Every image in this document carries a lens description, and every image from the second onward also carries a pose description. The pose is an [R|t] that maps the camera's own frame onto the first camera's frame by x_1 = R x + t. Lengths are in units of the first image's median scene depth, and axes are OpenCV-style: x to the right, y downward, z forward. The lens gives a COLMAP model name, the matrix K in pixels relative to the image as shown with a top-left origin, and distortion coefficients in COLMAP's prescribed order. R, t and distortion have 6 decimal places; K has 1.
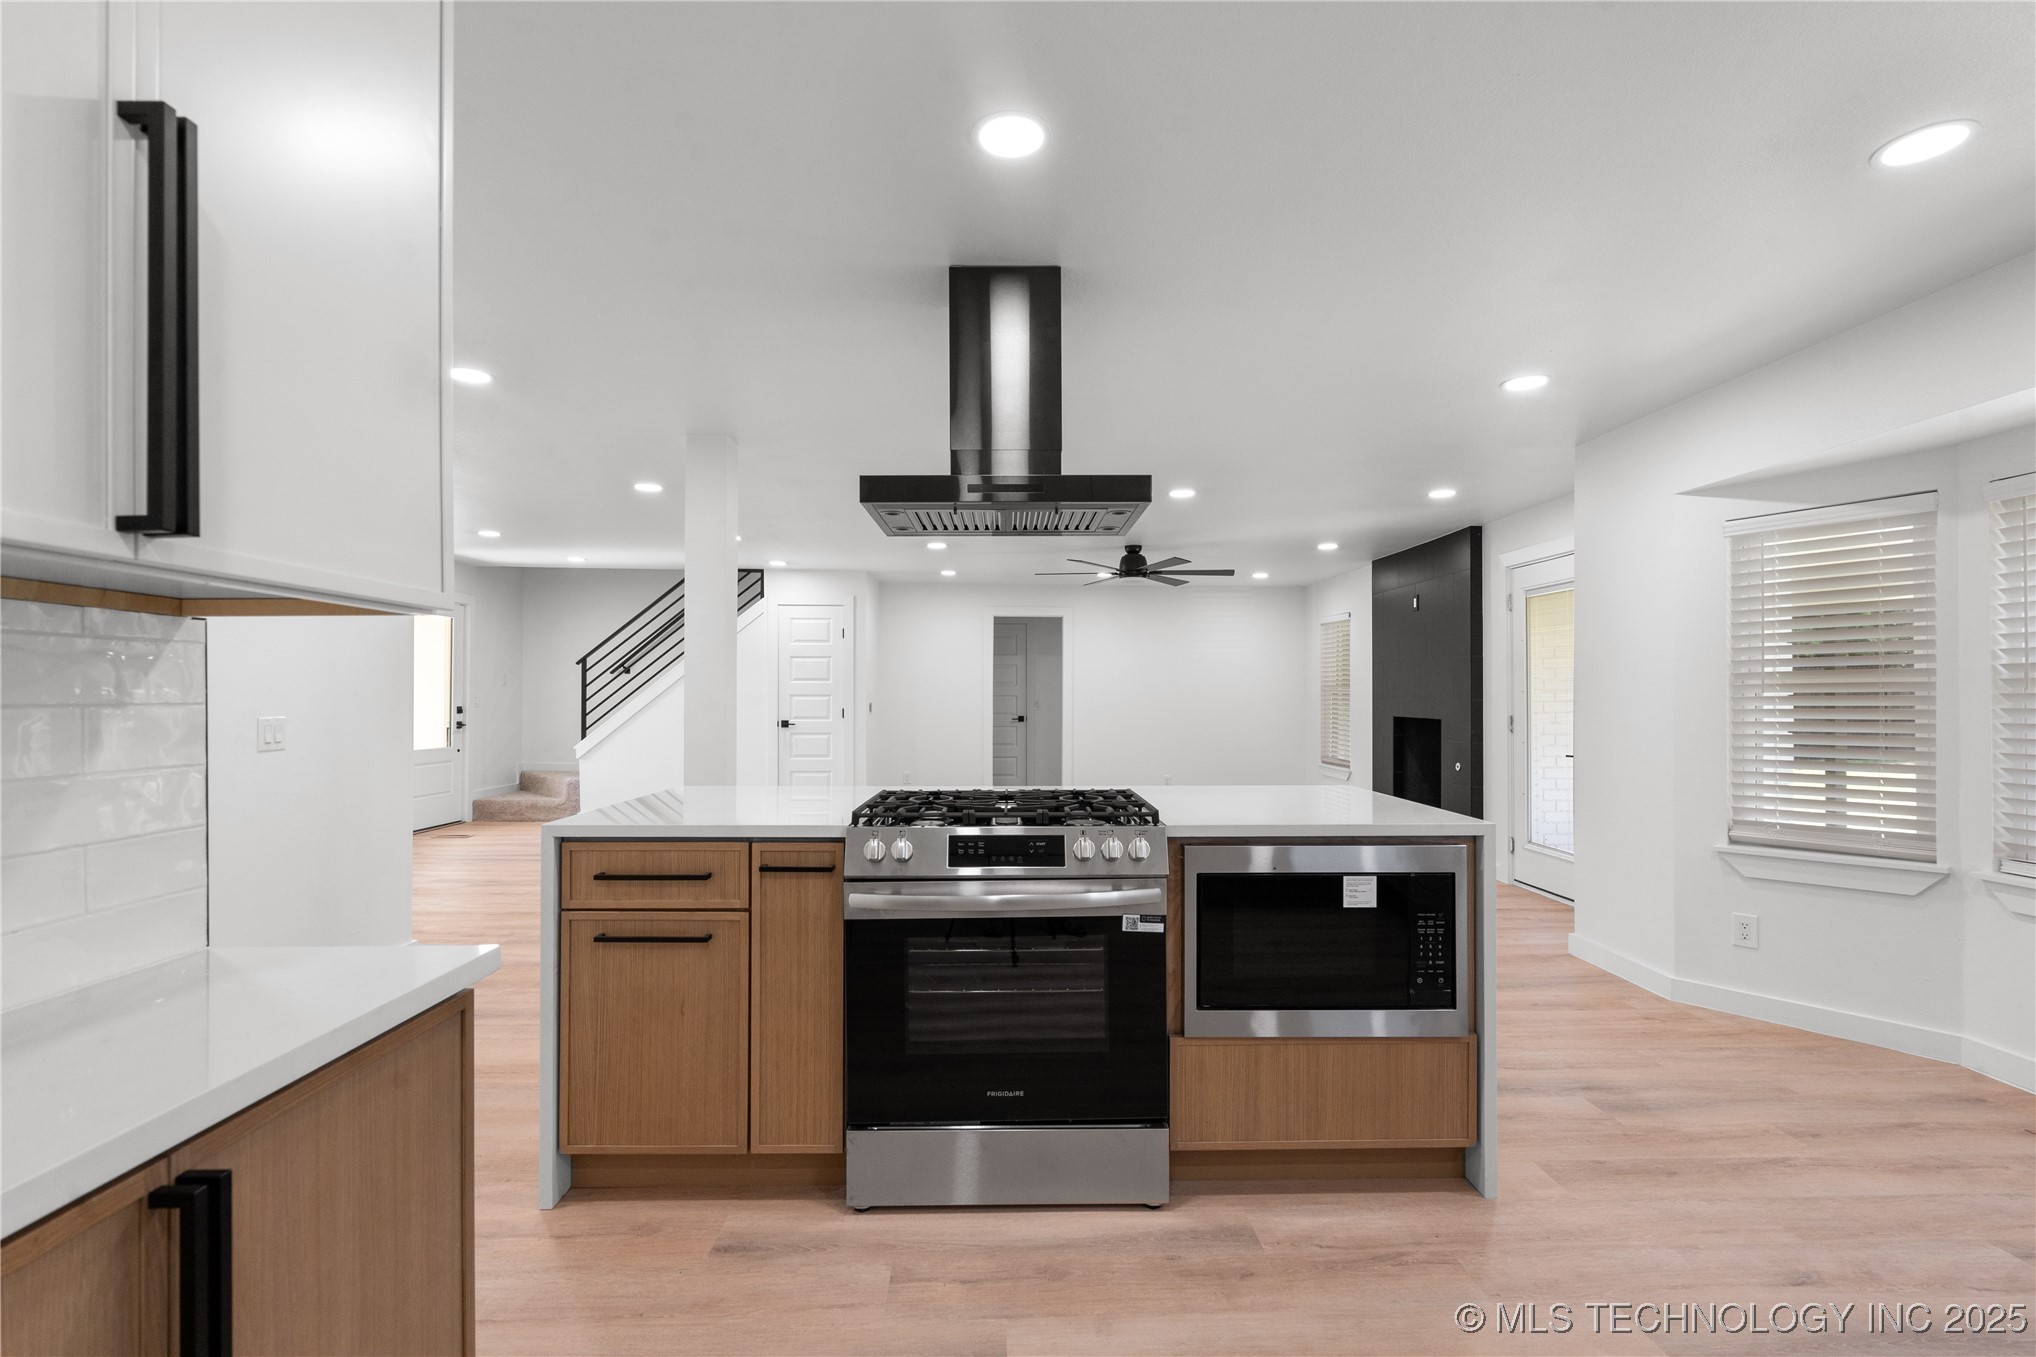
lens RADIAL K [[926.0, 0, 1029.2], [0, 926.0, 685.7], [0, 0, 1]] dist [-0.000993, 0.001671]
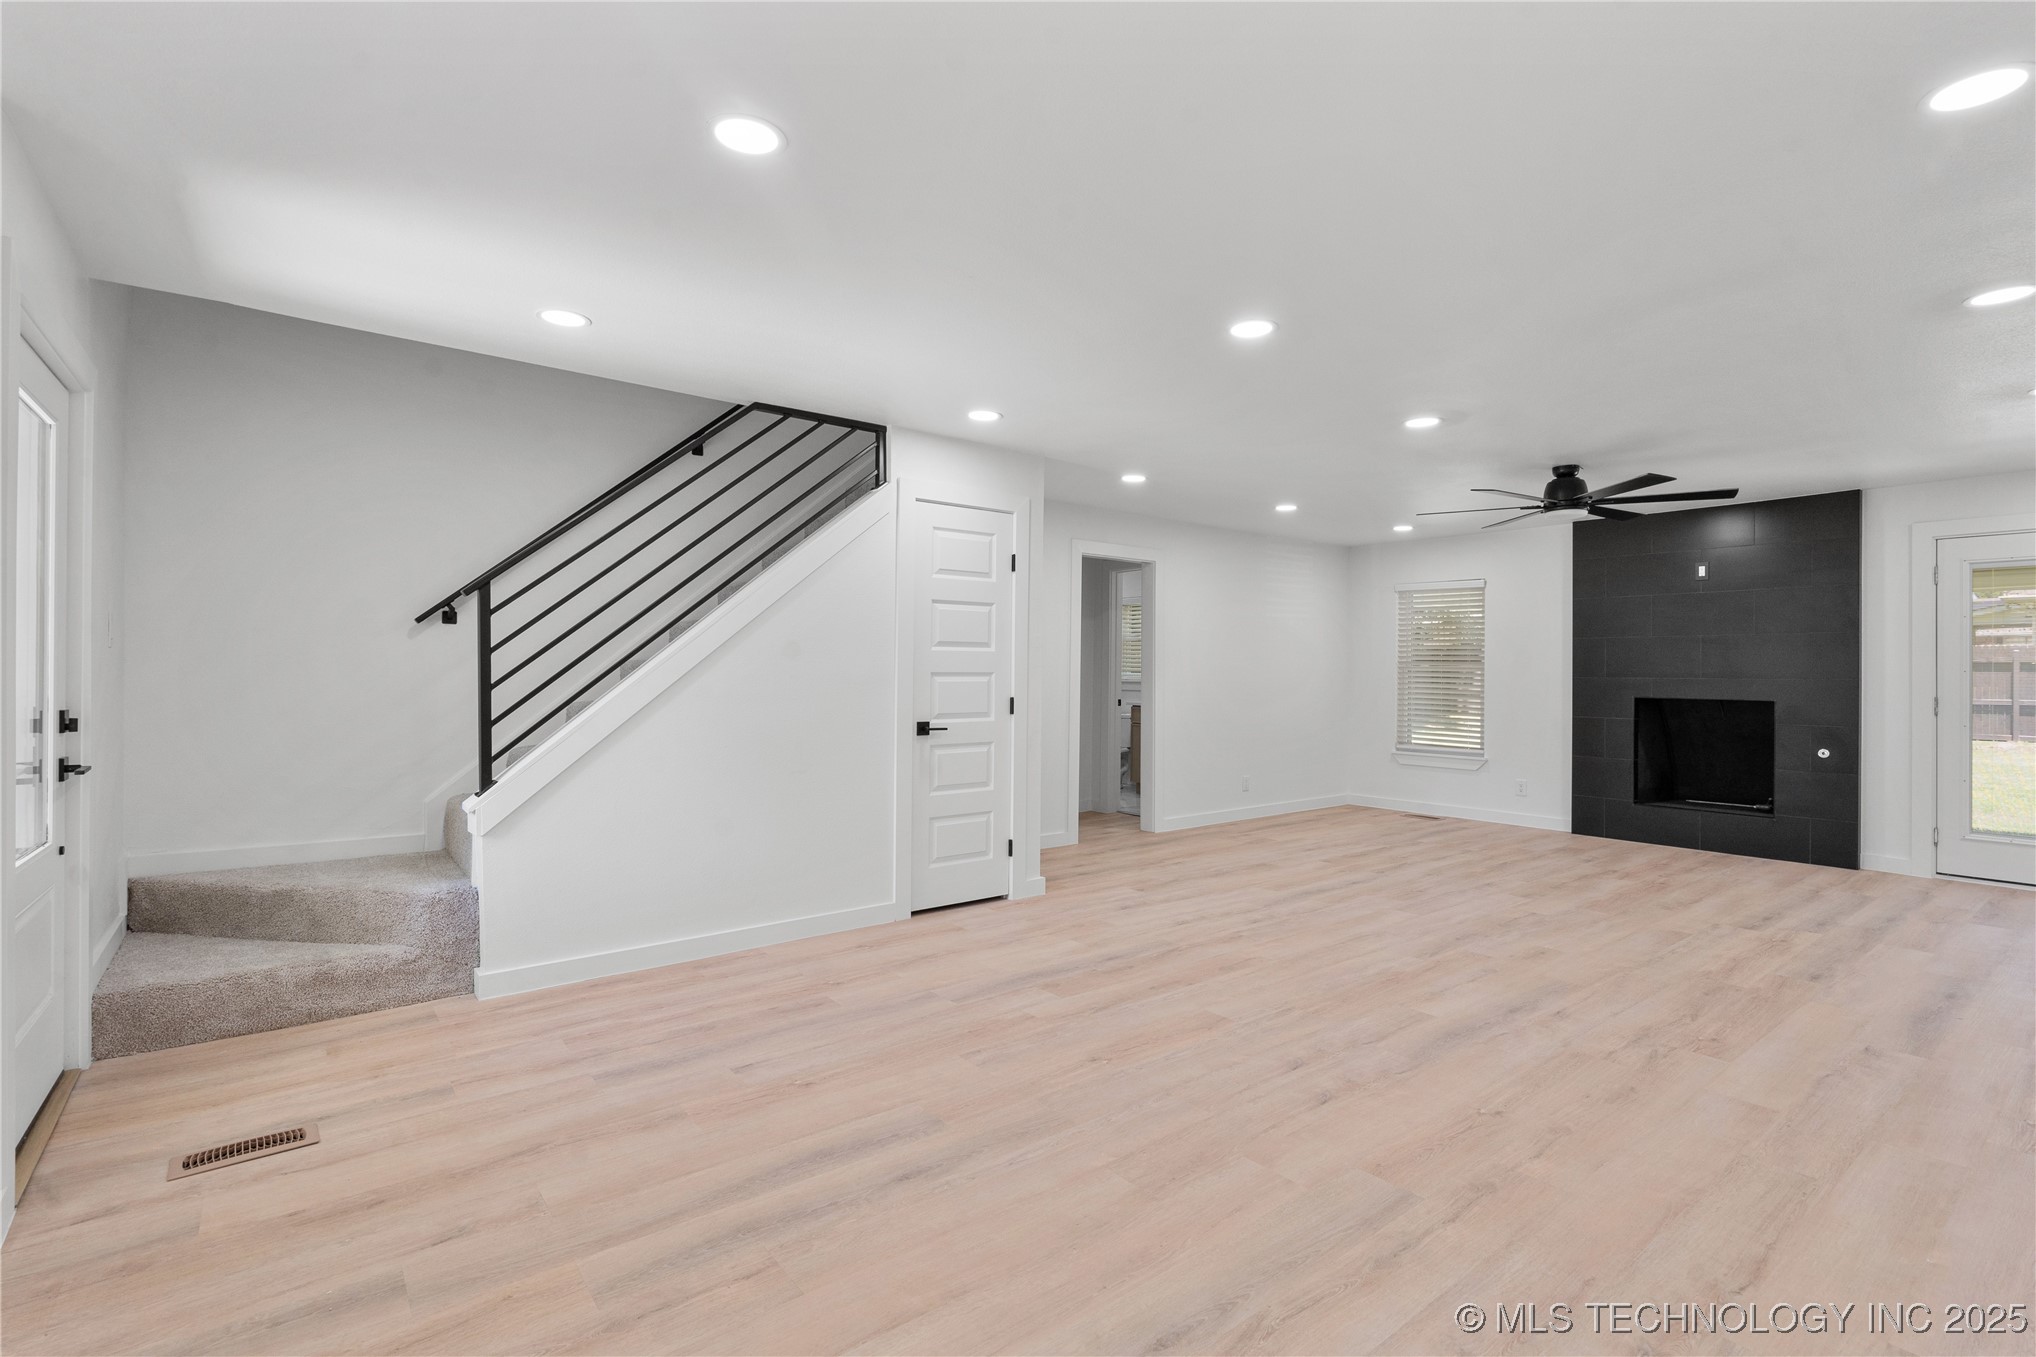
lens RADIAL K [[926.0, 0, 1022.9], [0, 926.0, 677.0], [0, 0, 1]] dist [-0.000993, 0.001671]
pose [[0.803883, -0.003566, 0.594777, -1.829520], [-0.008160, 0.999822, 0.017024, 0.009491], [-0.594731, -0.018539, 0.803711, 1.874186]]
